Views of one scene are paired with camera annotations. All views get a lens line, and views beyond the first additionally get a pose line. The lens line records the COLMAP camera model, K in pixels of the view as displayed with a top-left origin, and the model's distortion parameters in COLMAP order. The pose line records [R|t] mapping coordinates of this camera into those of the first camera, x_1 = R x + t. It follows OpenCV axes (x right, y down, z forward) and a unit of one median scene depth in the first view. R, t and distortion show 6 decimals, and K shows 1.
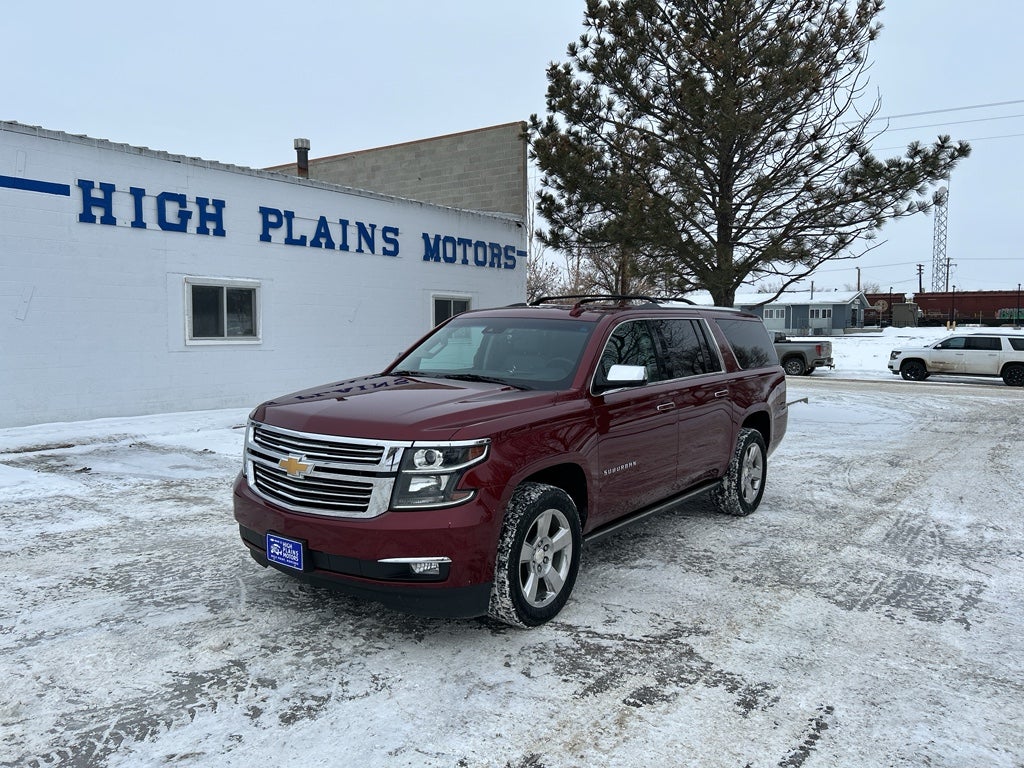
lens RADIAL K [[775.6, 0, 513.5], [0, 775.6, 390.0], [0, 0, 1]] dist [0.045958, -0.052638]
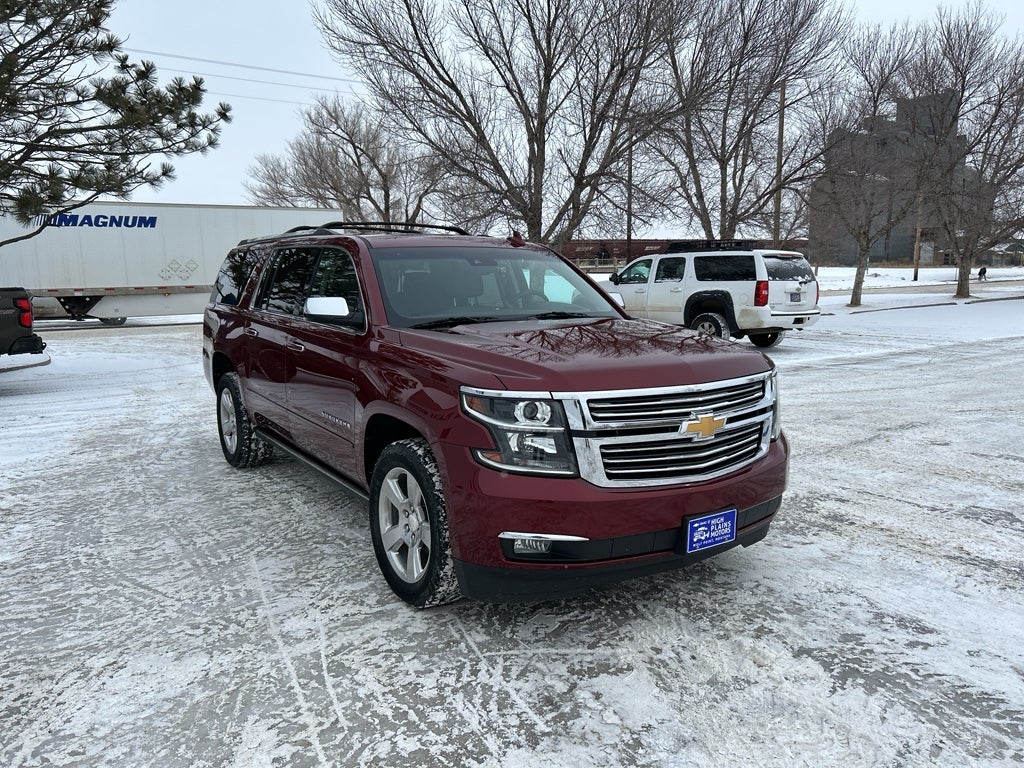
lens RADIAL K [[759.1, 0, 530.4], [0, 759.1, 397.3], [0, 0, 1]] dist [0.038321, -0.048506]
pose [[0.325931, -0.170872, 0.929824, -0.784876], [0.093271, 0.984544, 0.148233, -0.048026], [-0.940781, 0.038412, 0.336831, 0.662932]]
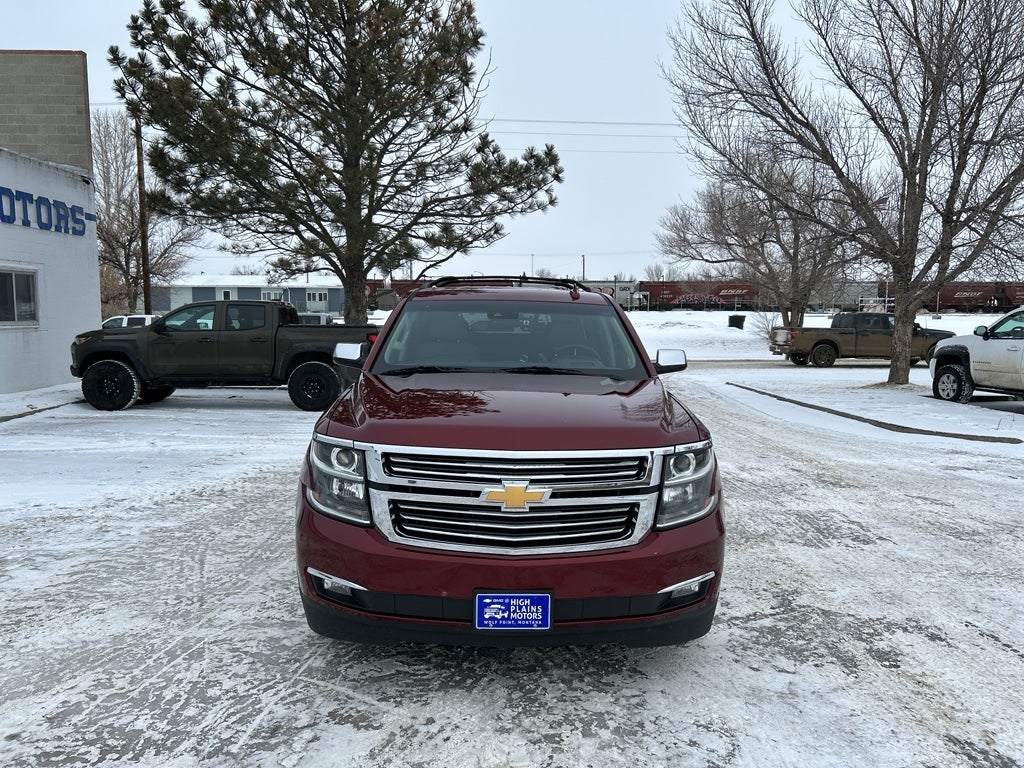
lens RADIAL K [[767.4, 0, 532.1], [0, 767.4, 400.1], [0, 0, 1]] dist [0.039218, -0.041356]
pose [[0.776797, -0.072863, 0.625521, -0.533076], [0.049976, 0.997284, 0.054106, -0.025413], [-0.627765, -0.010769, 0.778329, 0.303447]]
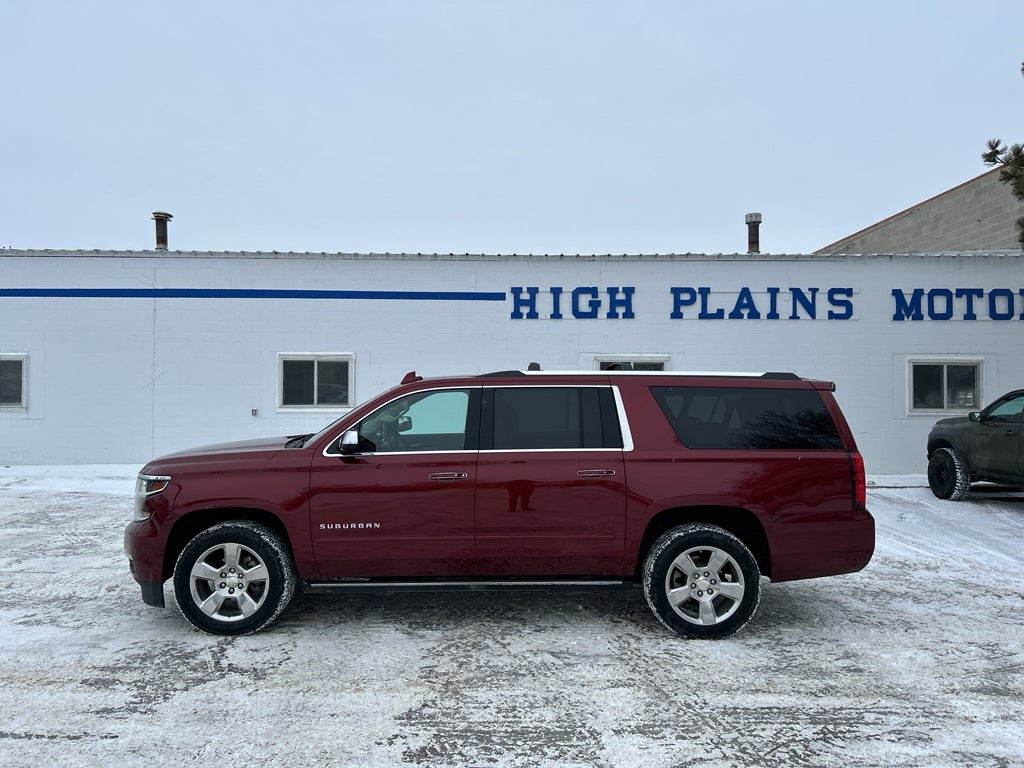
lens RADIAL K [[775.6, 0, 513.5], [0, 775.6, 390.0], [0, 0, 1]] dist [0.045958, -0.052638]
pose [[0.589599, -0.007654, -0.807660, 1.016653], [-0.066113, 0.996142, -0.057704, -0.035454], [0.804986, 0.087419, 0.586819, 0.471880]]
